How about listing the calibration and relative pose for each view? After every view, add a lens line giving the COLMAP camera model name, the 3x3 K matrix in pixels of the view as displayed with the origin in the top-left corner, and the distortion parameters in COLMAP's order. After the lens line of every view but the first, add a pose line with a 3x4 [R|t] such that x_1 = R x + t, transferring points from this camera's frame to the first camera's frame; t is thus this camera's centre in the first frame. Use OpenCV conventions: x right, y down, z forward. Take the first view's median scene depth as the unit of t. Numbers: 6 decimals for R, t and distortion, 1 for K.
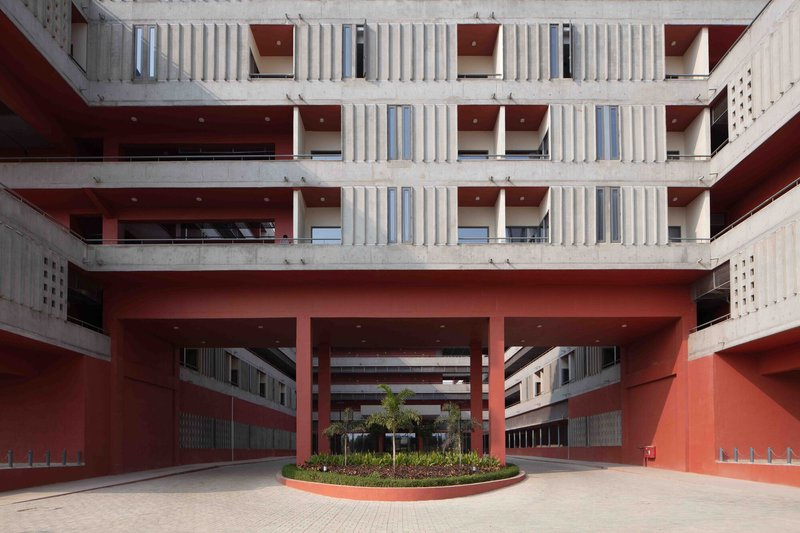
lens RADIAL K [[557.6, 0, 436.5], [0, 557.6, 273.6], [0, 0, 1]] dist [0.004180, 0.000883]
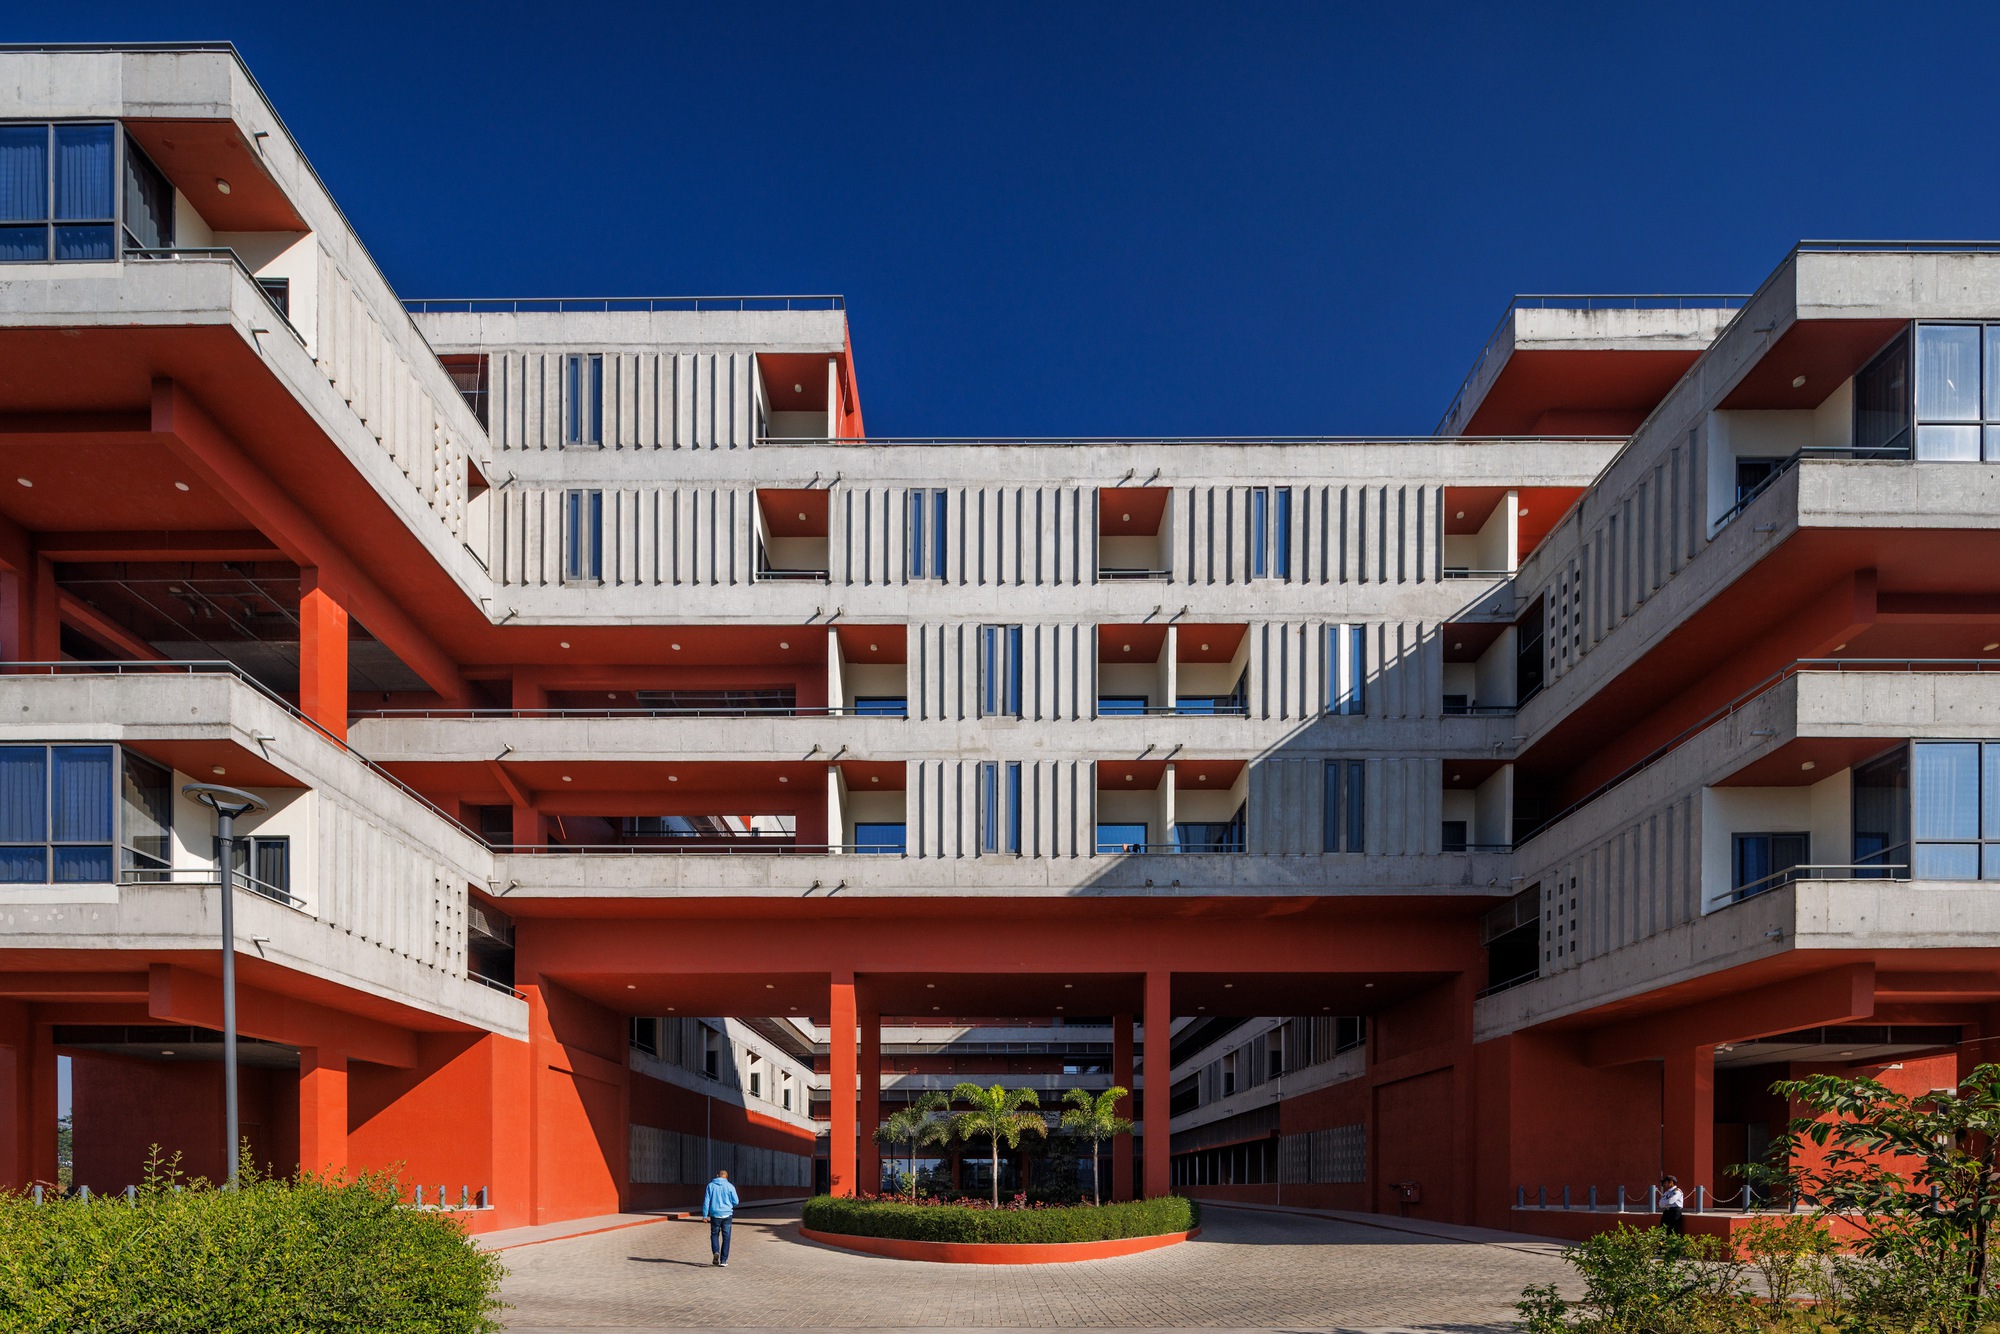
lens RADIAL K [[1954.6, 0, 996.1], [0, 1954.6, 667.8], [0, 0, 1]] dist [-0.001379, 0.000000]
pose [[0.999854, 0.009009, 0.014549, -0.103029], [-0.009577, 0.999174, 0.039484, -0.337522], [-0.014181, -0.039617, 0.999114, -1.118162]]
